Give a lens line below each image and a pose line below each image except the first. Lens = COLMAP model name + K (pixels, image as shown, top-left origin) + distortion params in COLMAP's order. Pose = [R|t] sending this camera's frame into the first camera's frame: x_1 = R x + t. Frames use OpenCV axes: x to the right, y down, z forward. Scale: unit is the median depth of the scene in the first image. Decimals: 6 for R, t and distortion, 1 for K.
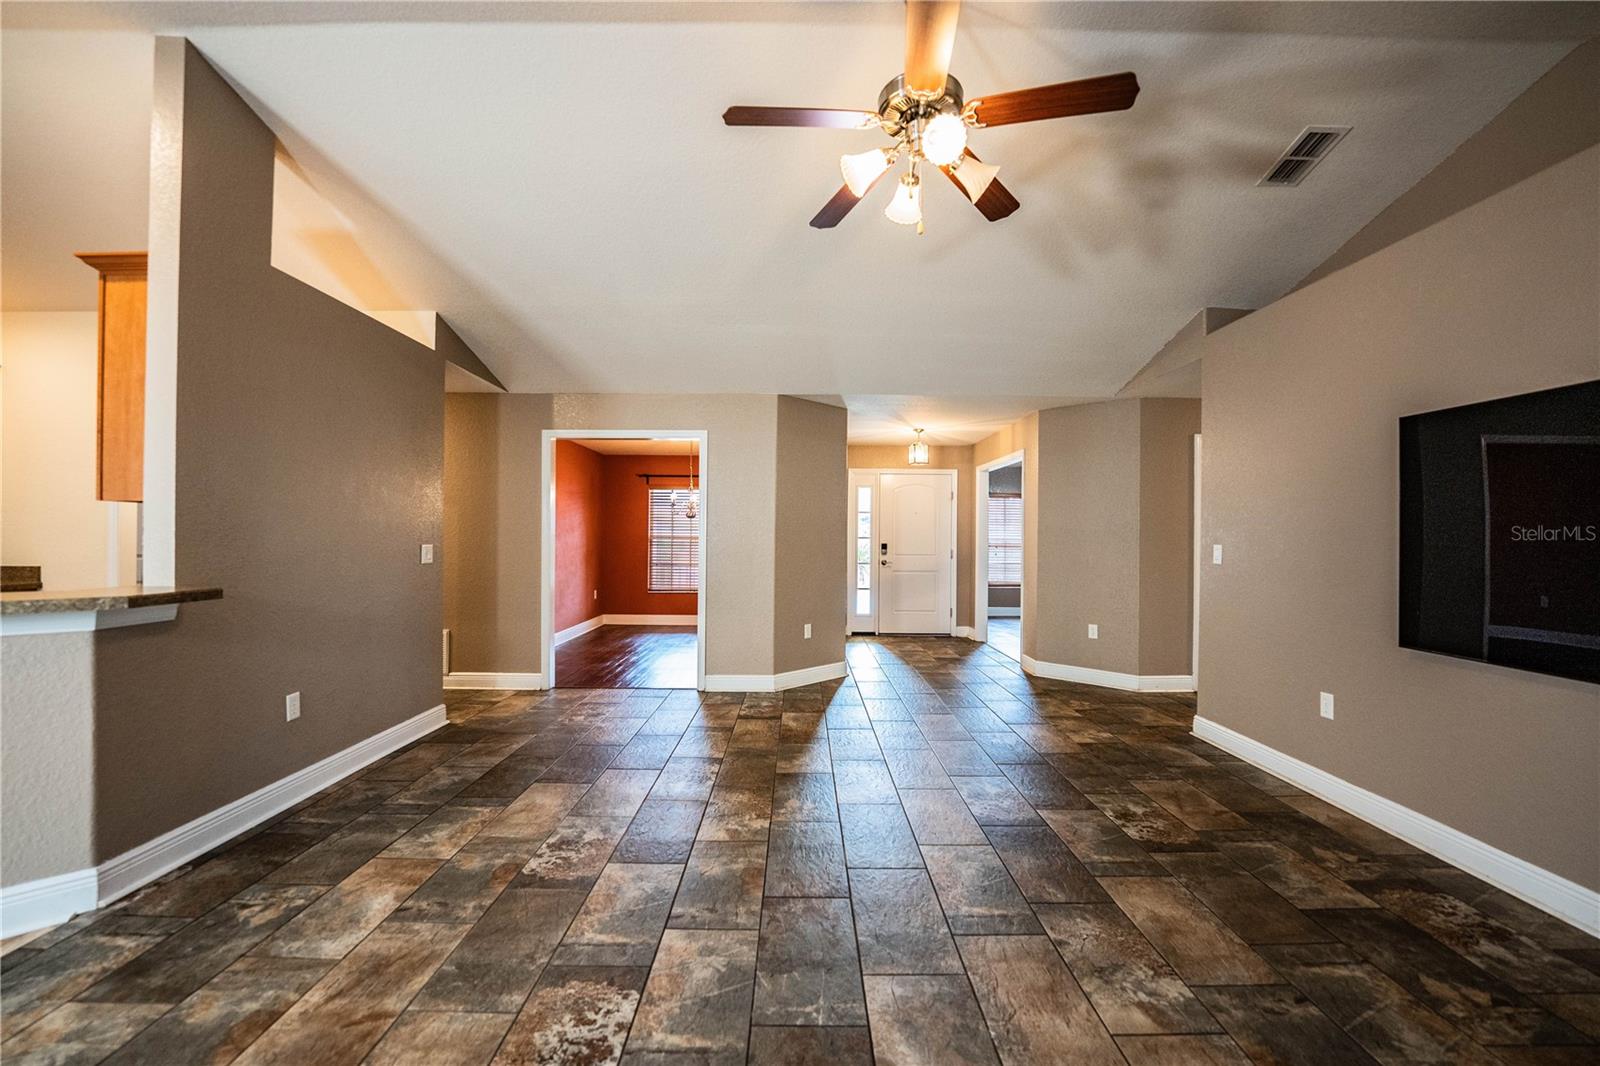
lens RADIAL K [[653.9, 0, 800.0], [0, 653.9, 537.1], [0, 0, 1]] dist [-0.025858, 0.002190]
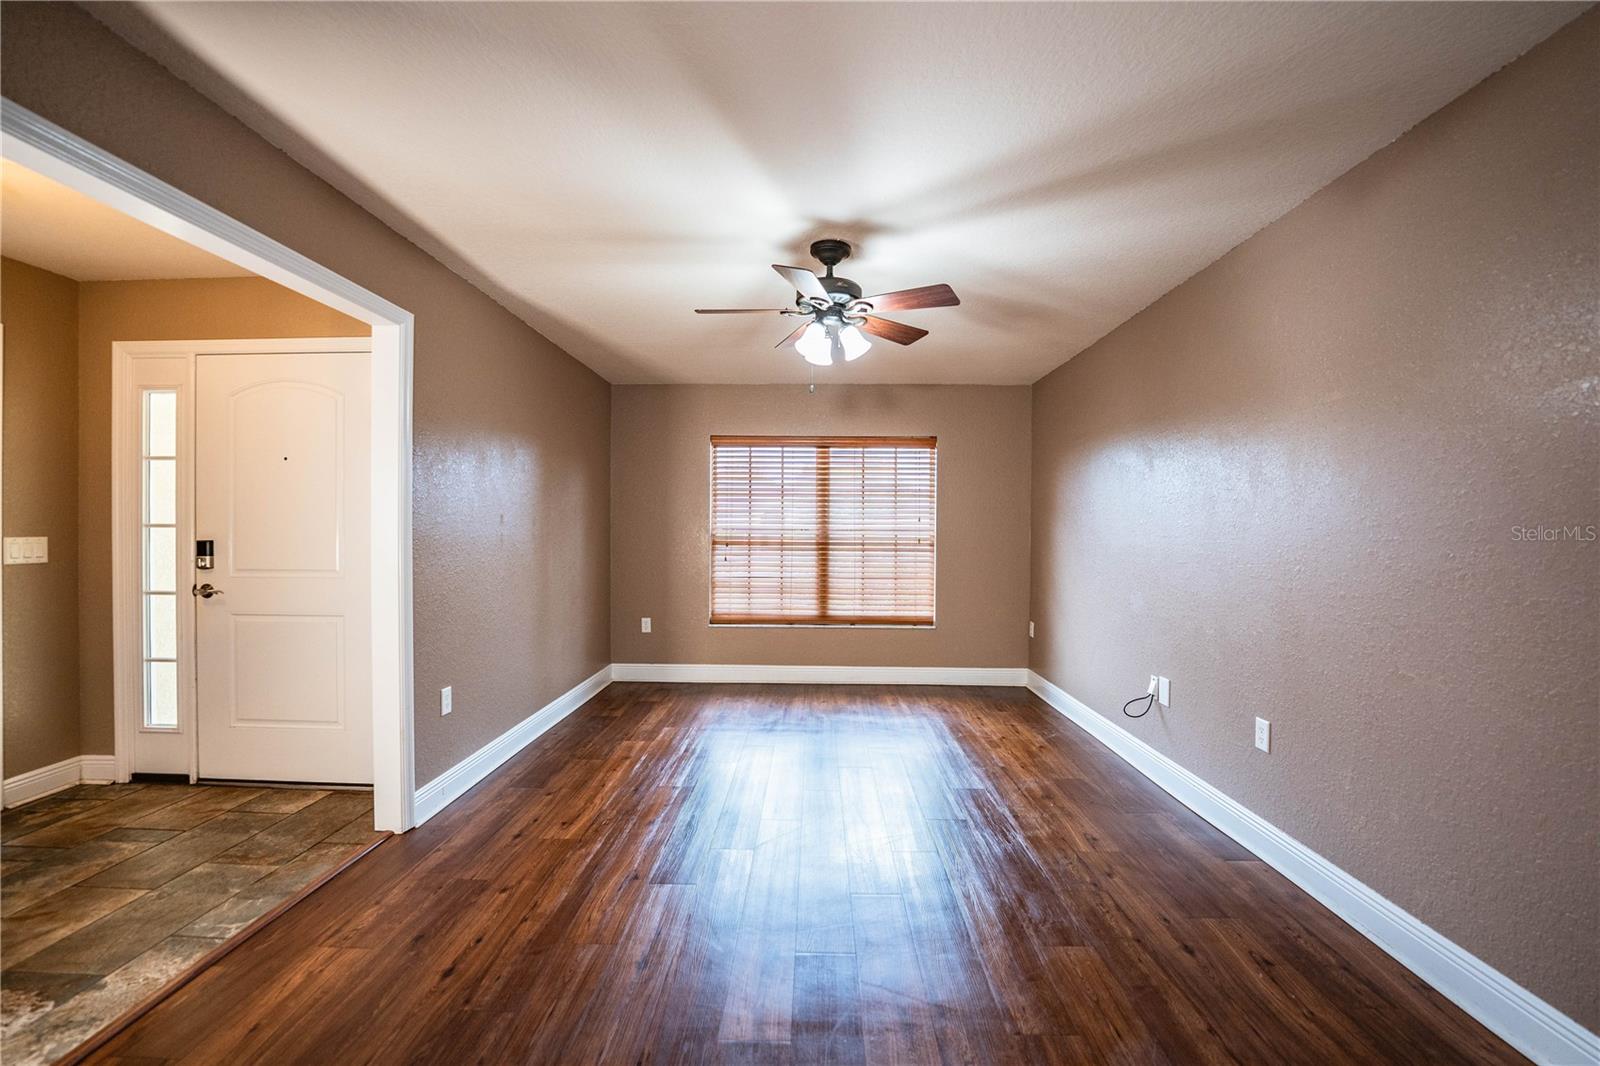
lens RADIAL K [[653.9, 0, 800.0], [0, 653.9, 537.1], [0, 0, 1]] dist [-0.025858, 0.002190]
pose [[0.999652, -0.003361, -0.026173, 1.408159], [0.003460, 0.999987, 0.003744, 0.023341], [0.026161, -0.003833, 0.999650, 1.897703]]
